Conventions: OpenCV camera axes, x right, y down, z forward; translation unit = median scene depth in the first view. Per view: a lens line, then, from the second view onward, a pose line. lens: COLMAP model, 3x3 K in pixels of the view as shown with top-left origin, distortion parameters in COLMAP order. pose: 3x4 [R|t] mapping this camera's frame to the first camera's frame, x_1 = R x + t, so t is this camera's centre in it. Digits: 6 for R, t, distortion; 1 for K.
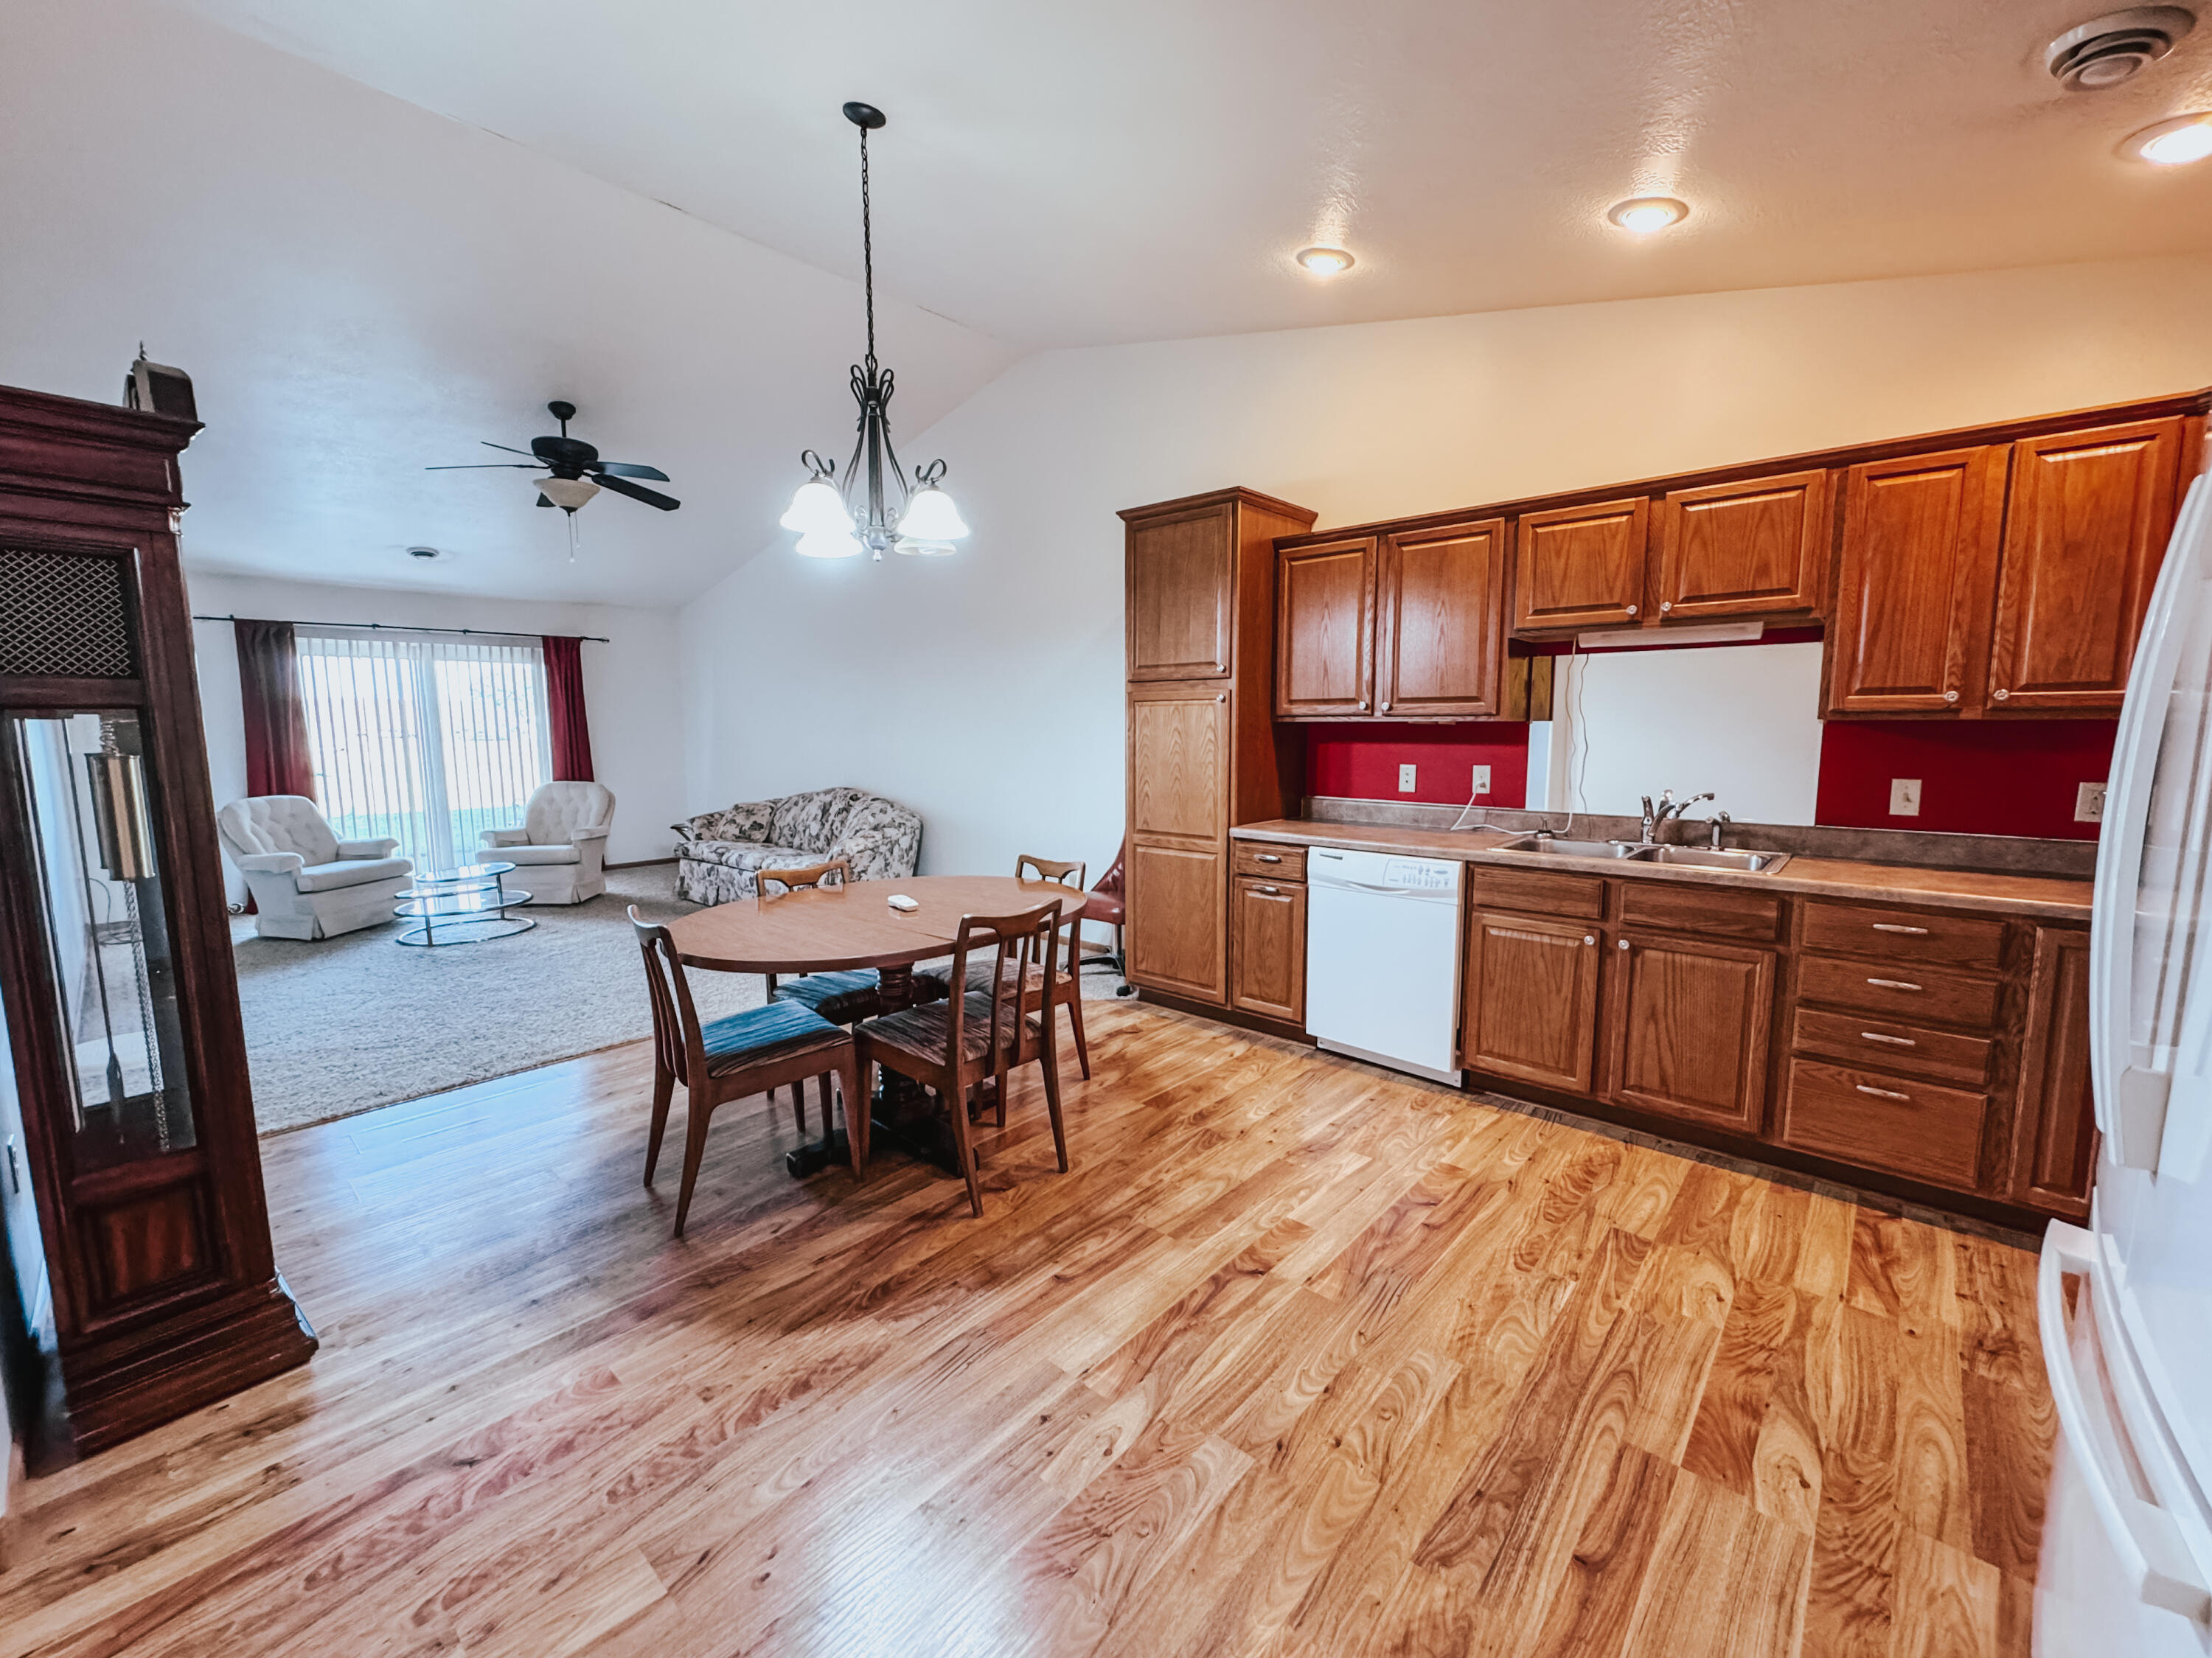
lens RADIAL K [[887.6, 0, 1107.8], [0, 887.6, 826.5], [0, 0, 1]] dist [-0.004241, 0.000304]
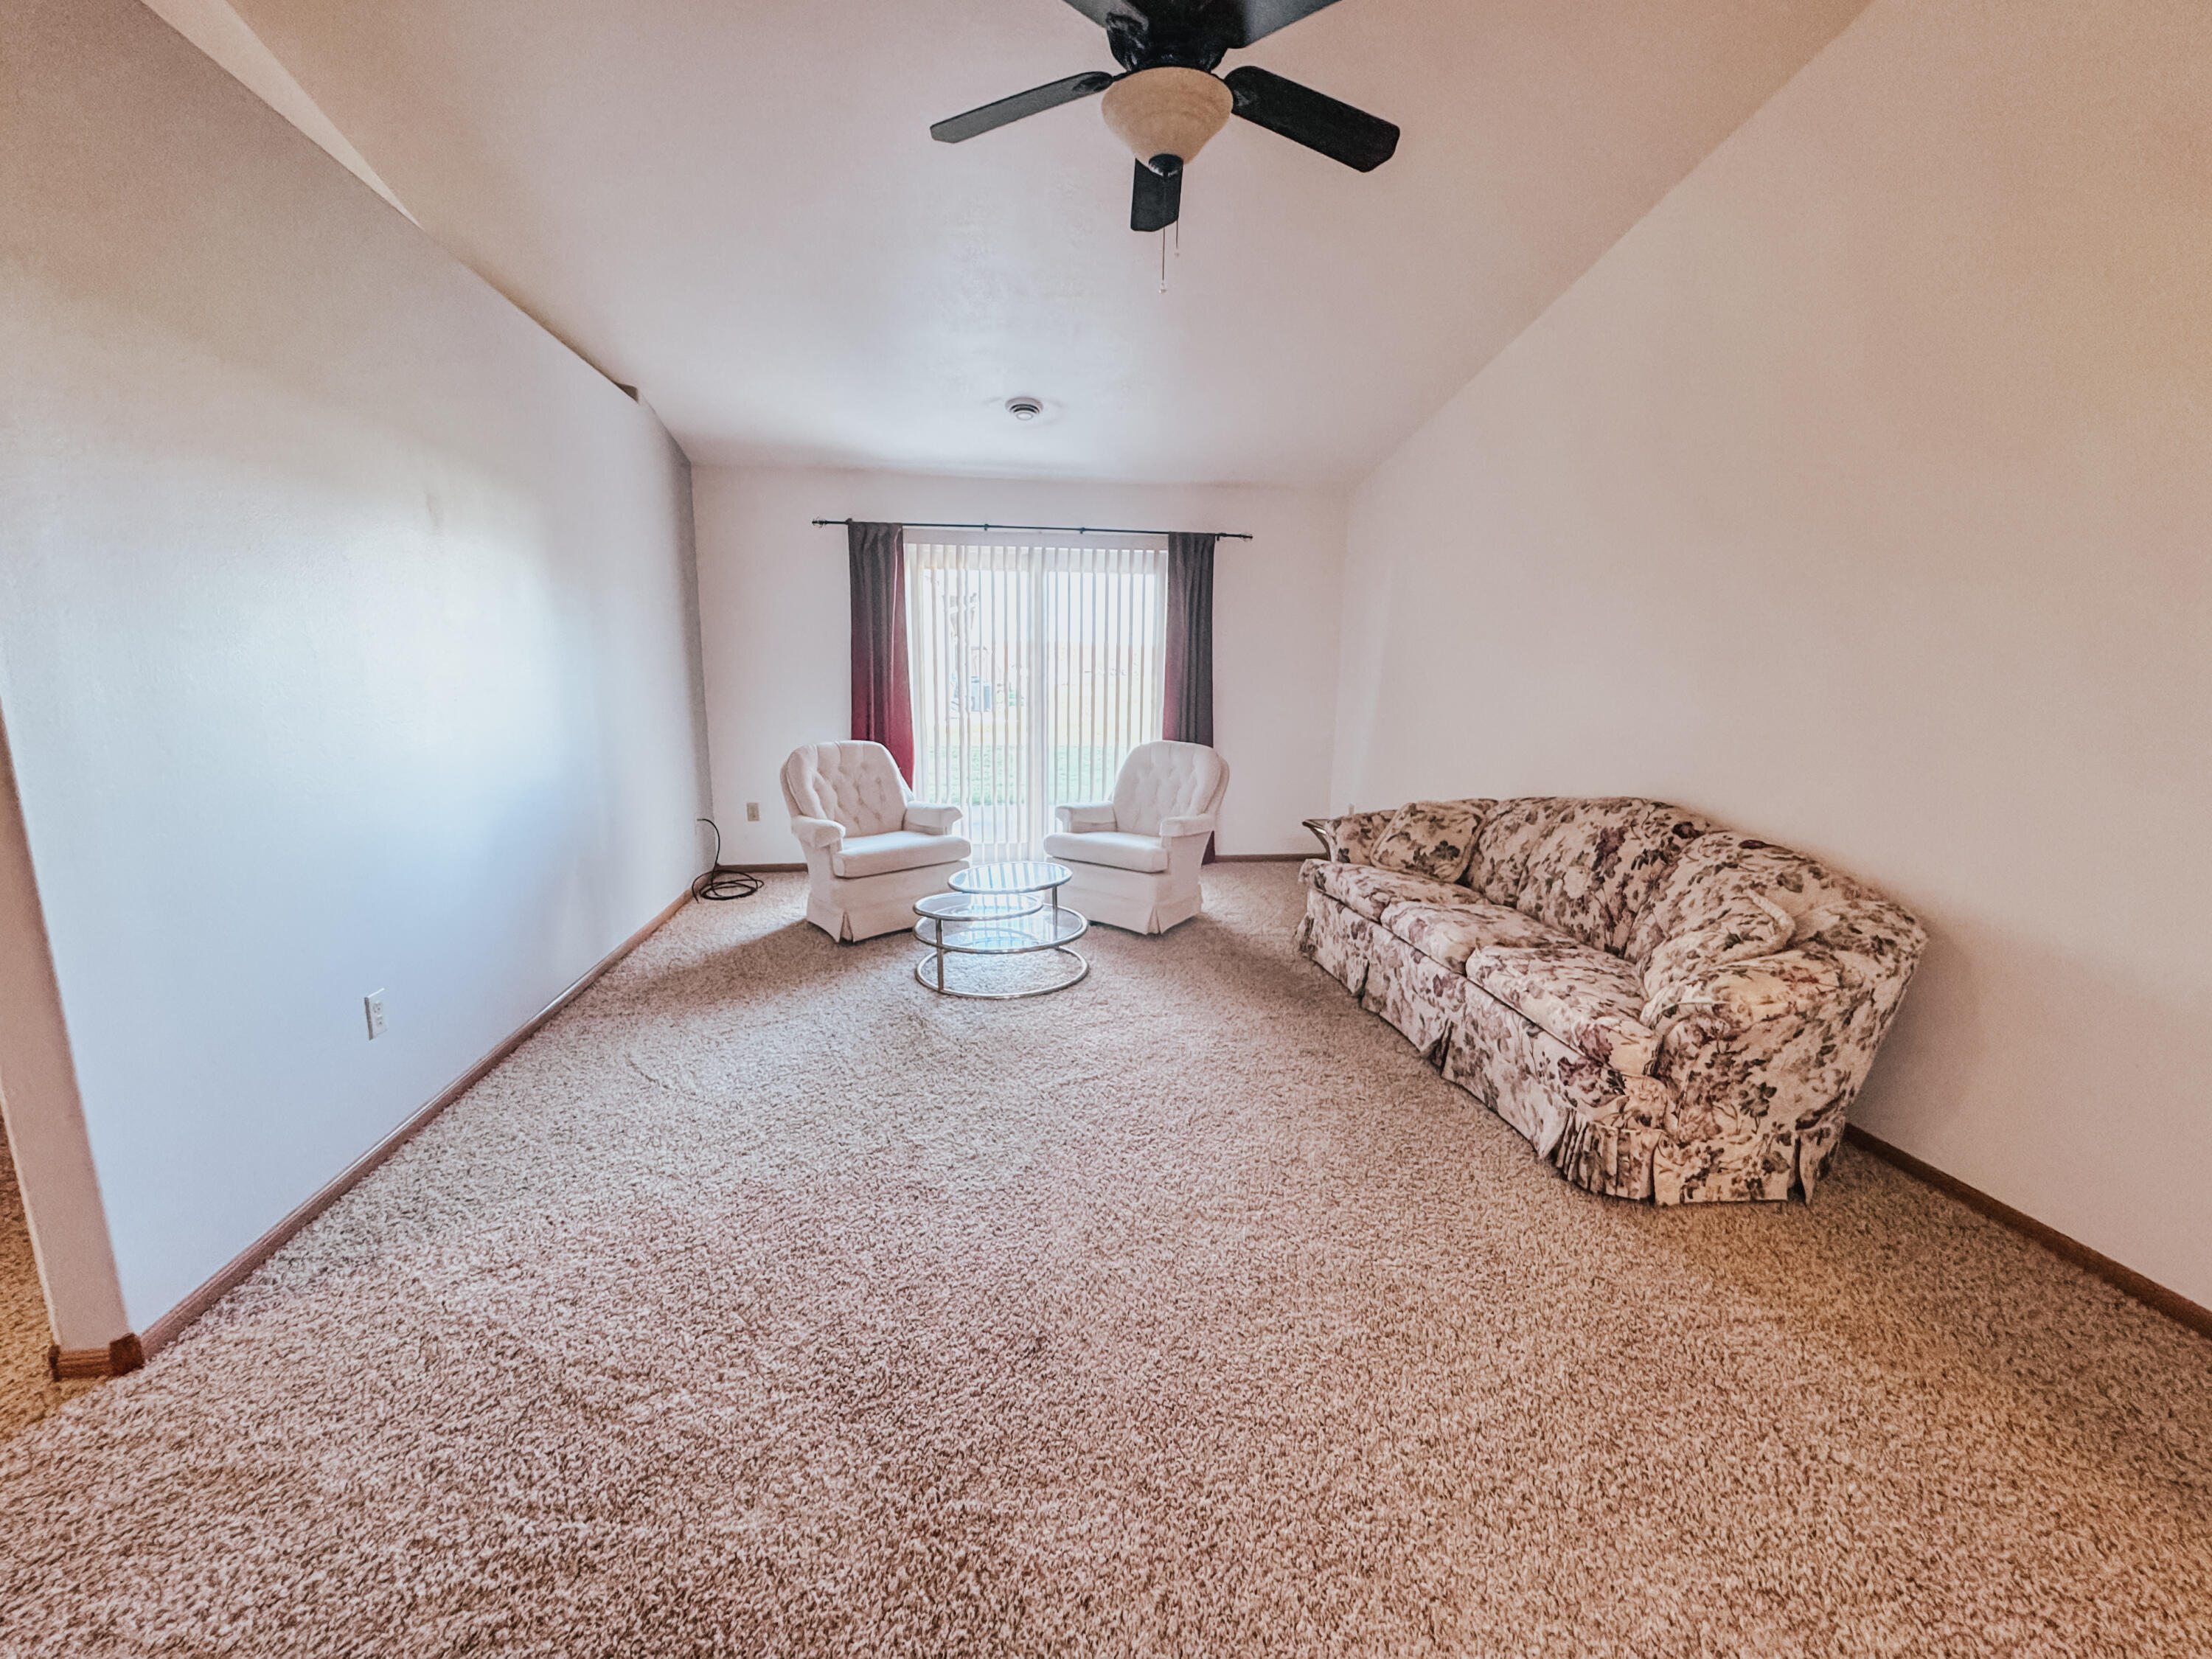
lens RADIAL K [[887.7, 0, 1099.3], [0, 887.7, 828.5], [0, 0, 1]] dist [-0.004241, 0.000304]
pose [[0.766893, 0.132817, -0.627881, -0.229716], [-0.094535, 0.991057, 0.094176, -0.046652], [0.634774, -0.012866, 0.772591, 0.466184]]
